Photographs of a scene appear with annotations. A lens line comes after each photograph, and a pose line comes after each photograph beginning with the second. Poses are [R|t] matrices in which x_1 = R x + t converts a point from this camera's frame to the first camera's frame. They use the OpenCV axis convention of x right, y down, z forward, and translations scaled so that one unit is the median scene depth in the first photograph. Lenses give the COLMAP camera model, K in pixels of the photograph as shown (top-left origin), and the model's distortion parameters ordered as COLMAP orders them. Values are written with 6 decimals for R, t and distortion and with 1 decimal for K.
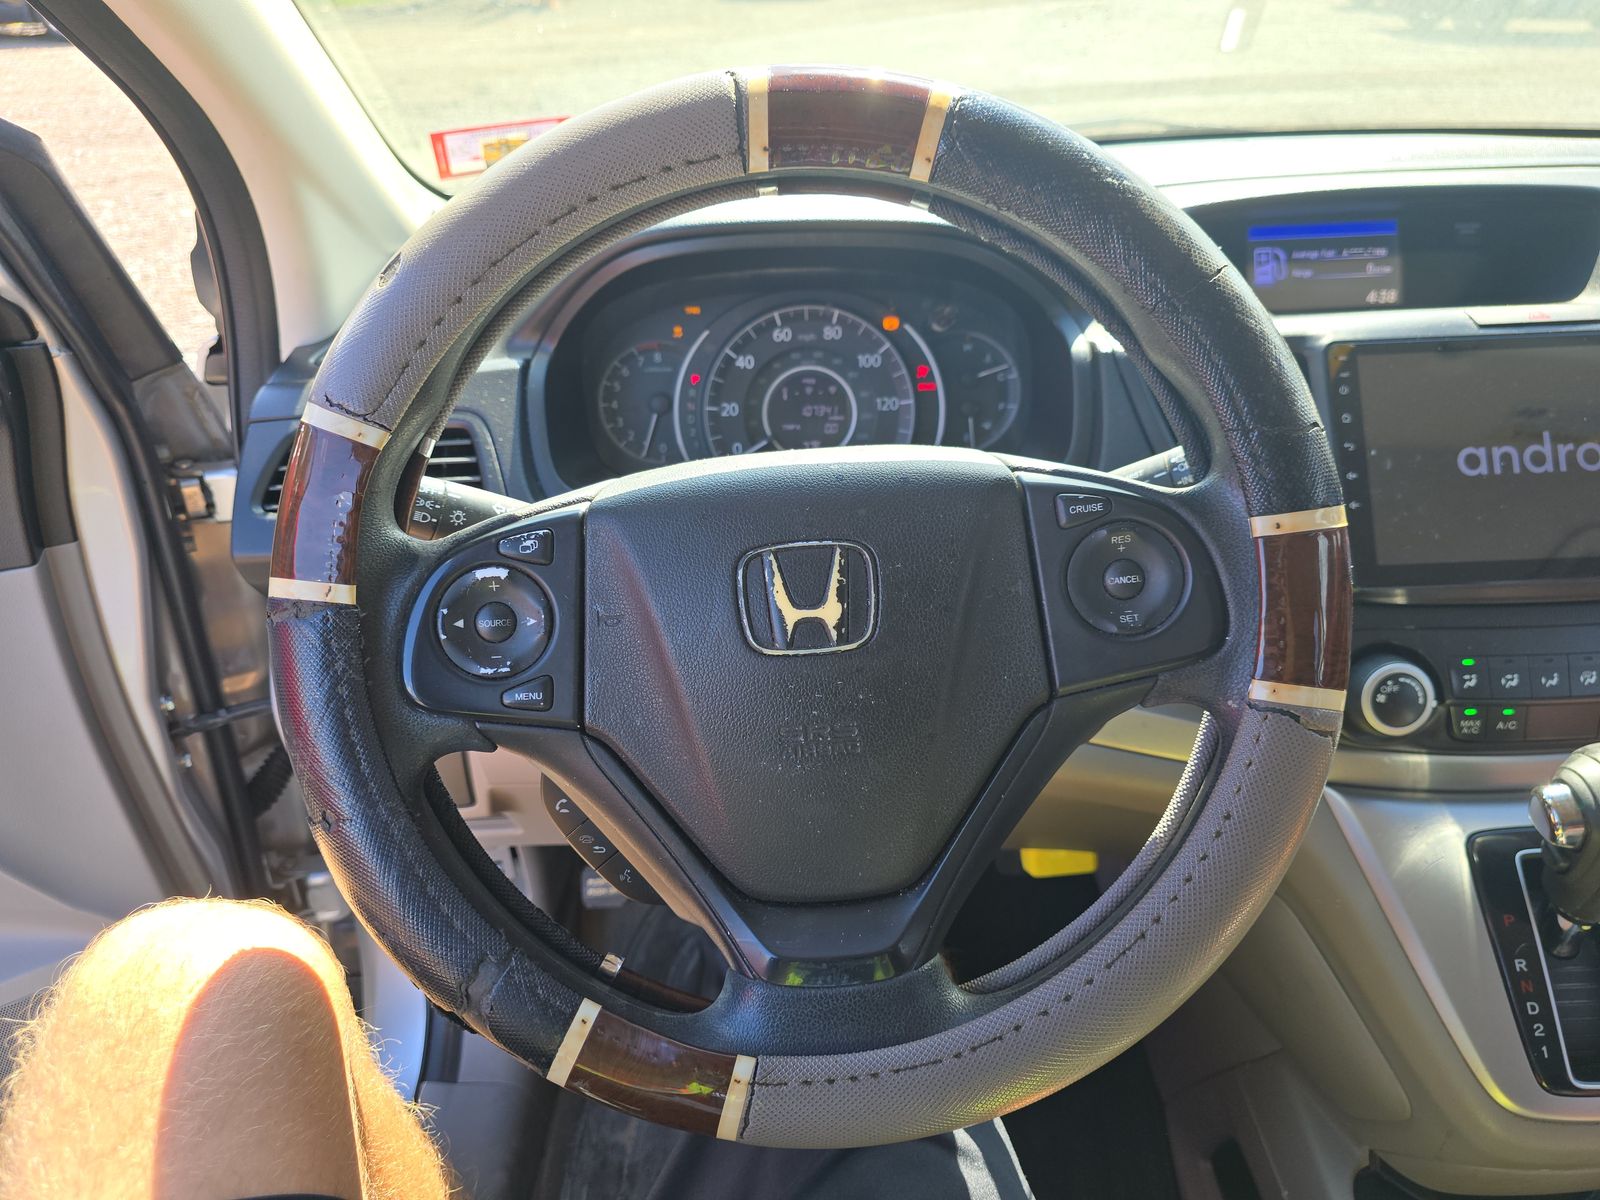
lens RADIAL K [[1107.6, 0, 812.6], [0, 1107.6, 604.2], [0, 0, 1]] dist [0.042679, -0.051634]
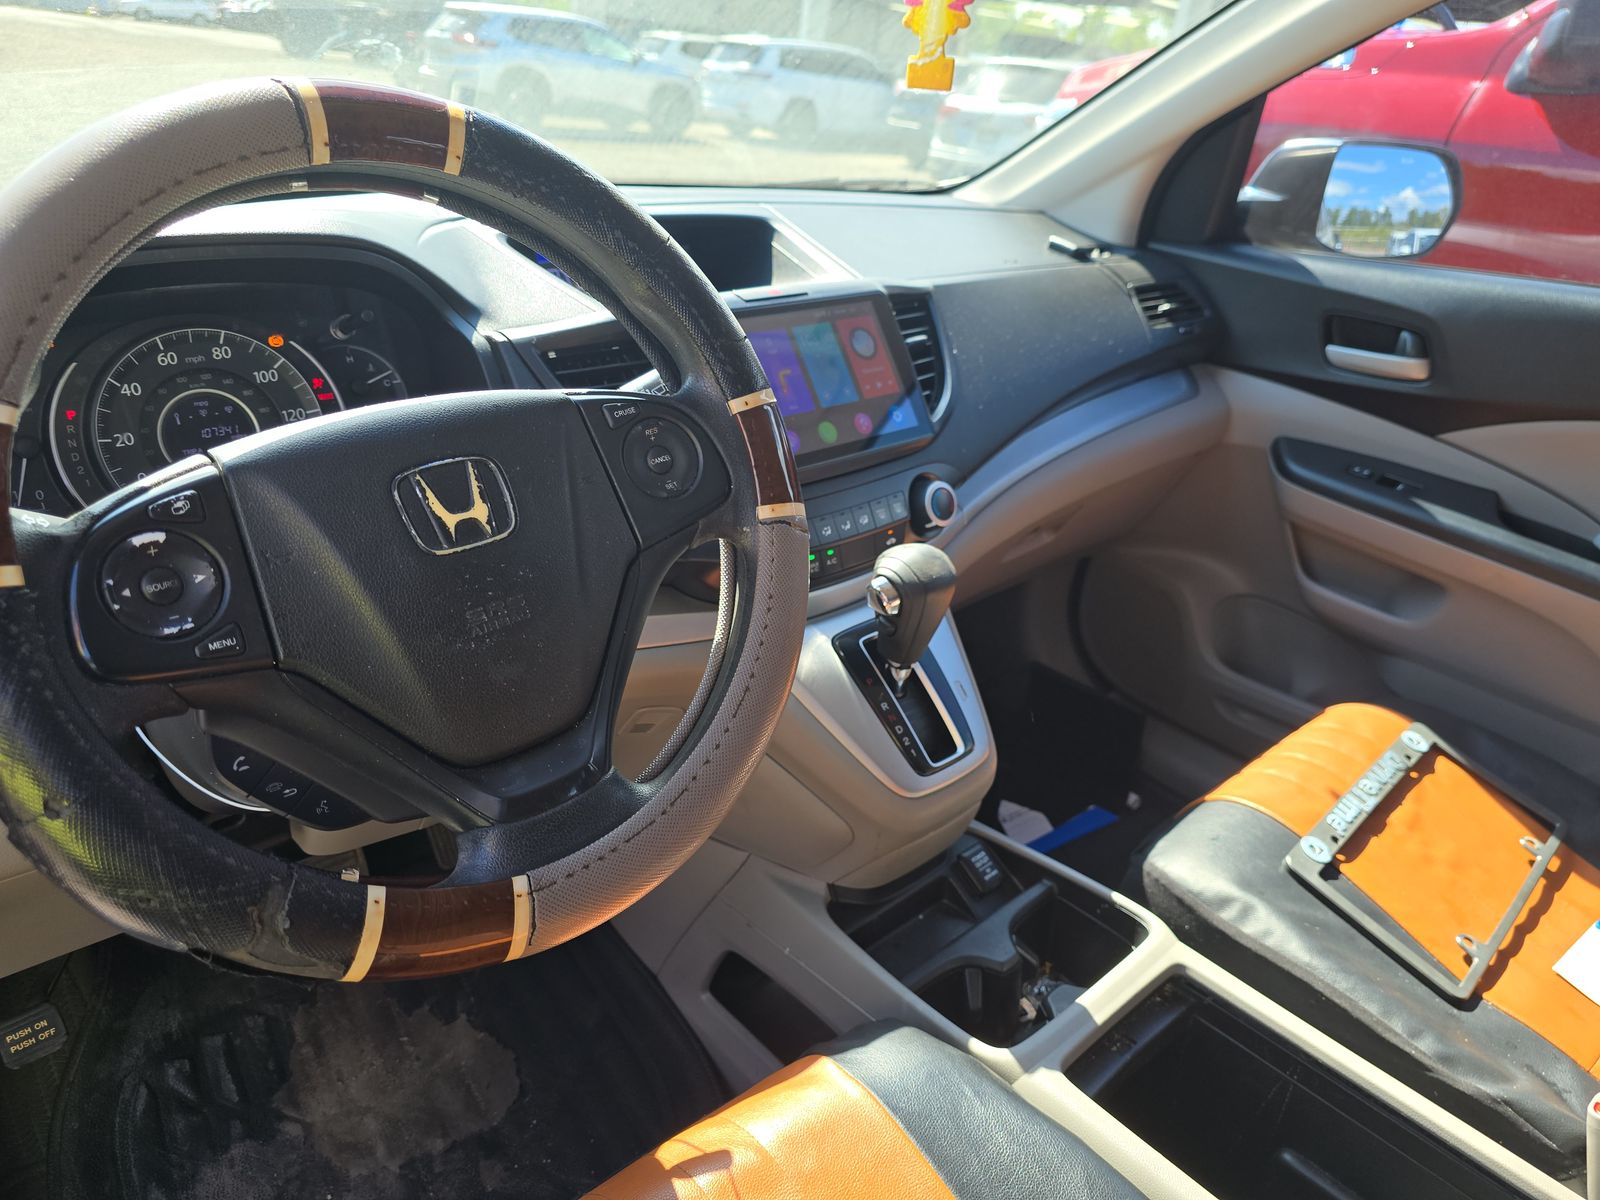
lens RADIAL K [[1107.6, 0, 812.6], [0, 1107.6, 604.2], [0, 0, 1]] dist [0.042679, -0.051634]
pose [[0.739460, -0.222182, 0.635479, -0.312495], [0.264099, 0.964037, 0.029743, 0.100625], [-0.619234, 0.145836, 0.771545, -0.104997]]
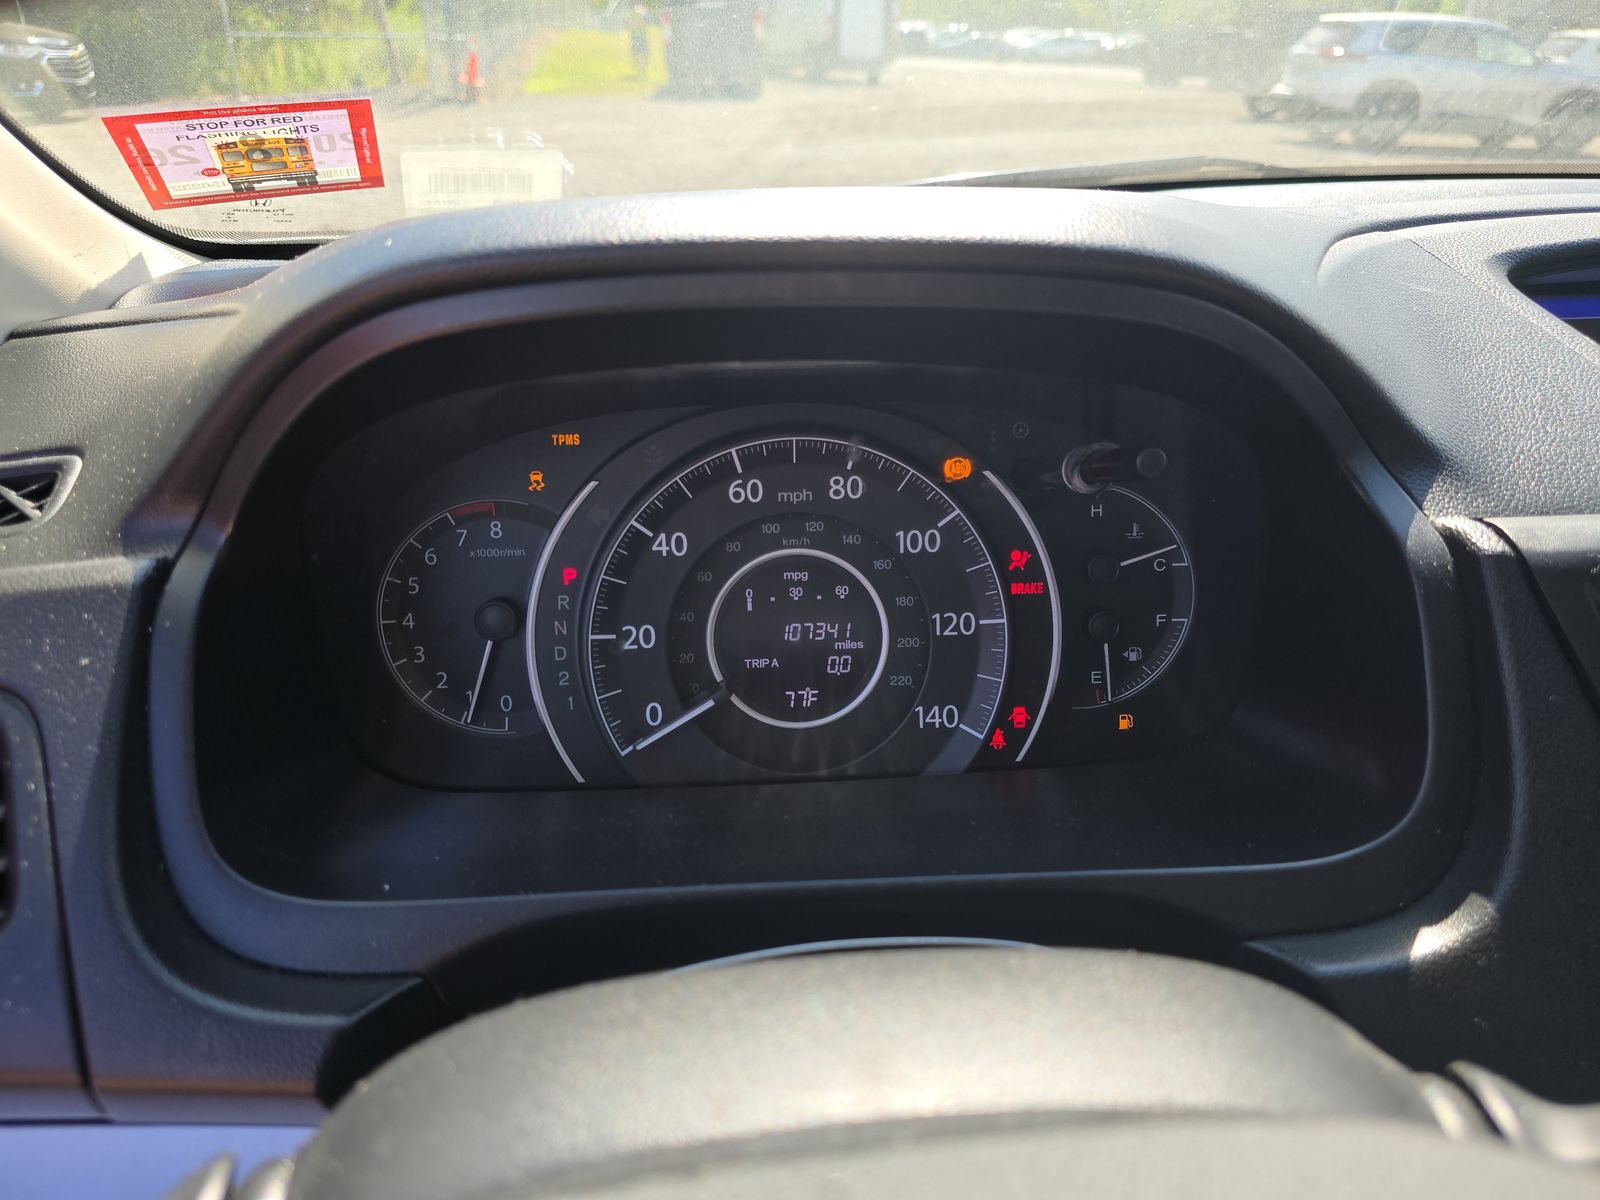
lens RADIAL K [[1084.6, 0, 812.3], [0, 1084.6, 598.4], [0, 0, 1]] dist [0.058879, -0.086328]
pose [[0.997739, -0.005155, 0.067005, -0.033359], [0.010347, 0.996948, -0.077378, -0.172111], [-0.066401, 0.077896, 0.994748, 0.568823]]
